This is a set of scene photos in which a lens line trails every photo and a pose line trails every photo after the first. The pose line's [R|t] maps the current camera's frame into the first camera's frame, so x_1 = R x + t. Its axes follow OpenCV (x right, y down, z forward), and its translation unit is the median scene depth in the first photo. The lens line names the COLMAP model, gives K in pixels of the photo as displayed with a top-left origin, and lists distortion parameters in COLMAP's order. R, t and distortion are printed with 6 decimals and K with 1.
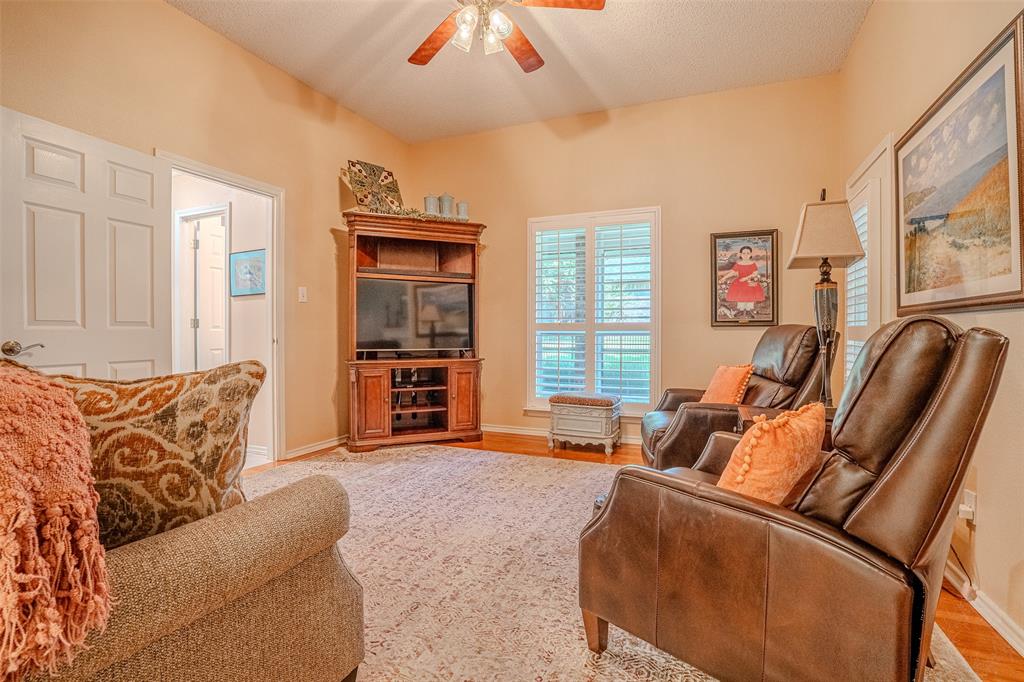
lens RADIAL K [[479.1, 0, 514.5], [0, 479.1, 336.6], [0, 0, 1]] dist [-0.073395, 0.028587]
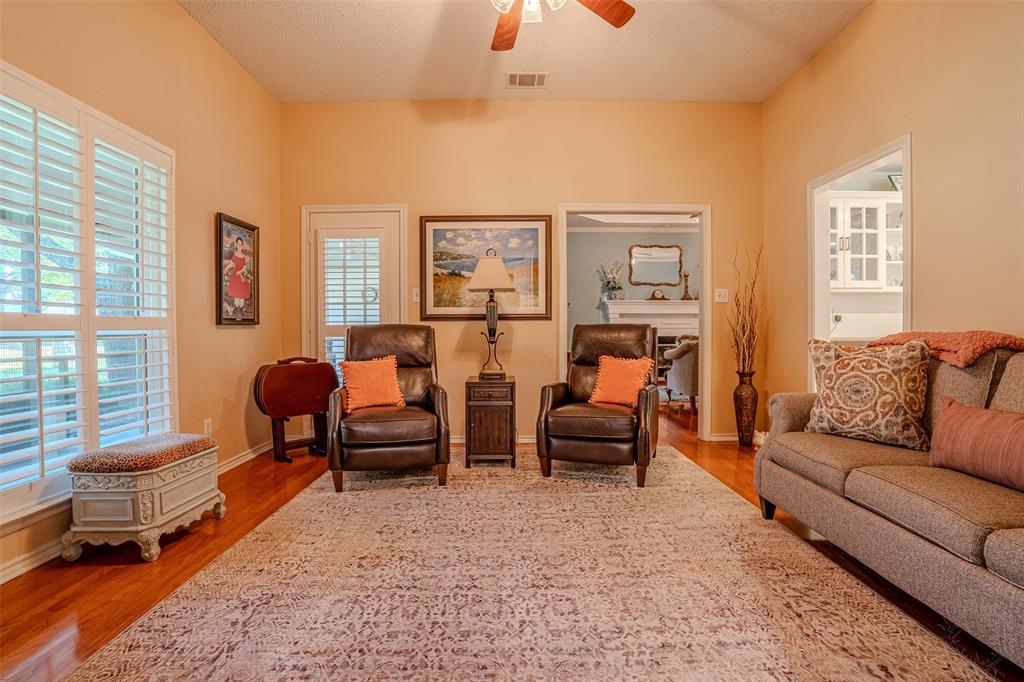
lens RADIAL K [[479.1, 0, 514.5], [0, 479.1, 336.6], [0, 0, 1]] dist [-0.073395, 0.028587]
pose [[-0.399404, -0.015693, 0.916641, -0.698277], [0.013939, 0.999634, 0.023187, -0.015180], [-0.916669, 0.022039, -0.399039, 1.095718]]
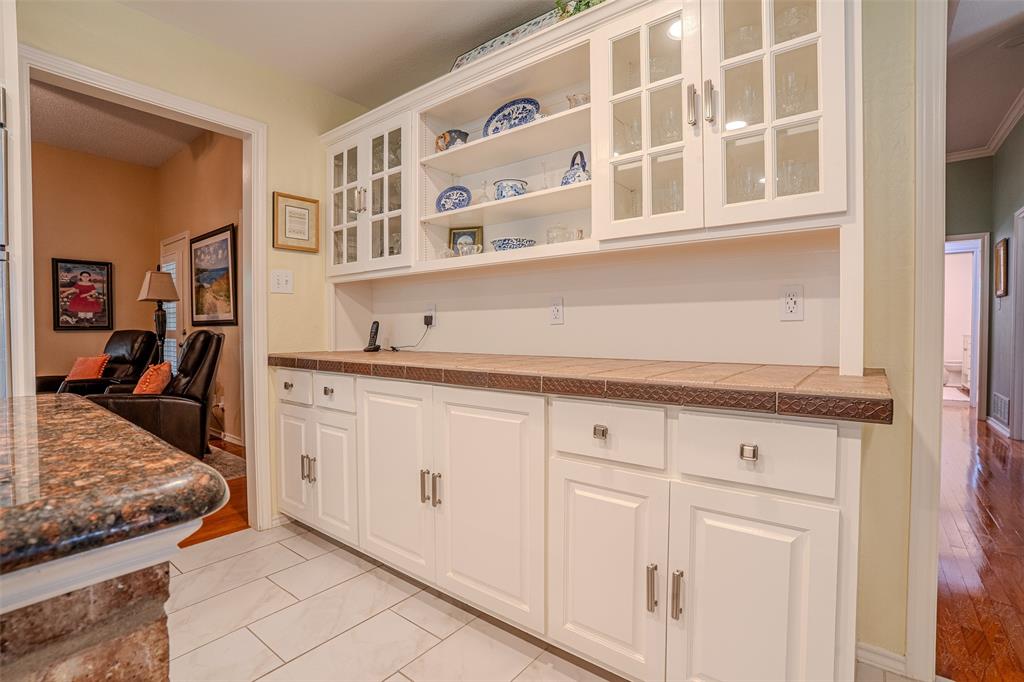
lens RADIAL K [[479.1, 0, 514.5], [0, 479.1, 336.6], [0, 0, 1]] dist [-0.073395, 0.028587]
pose [[0.256037, -0.019141, 0.966477, -0.604630], [0.014683, 0.999766, 0.015910, -0.006432], [-0.966555, 0.010117, 0.256258, -0.688197]]
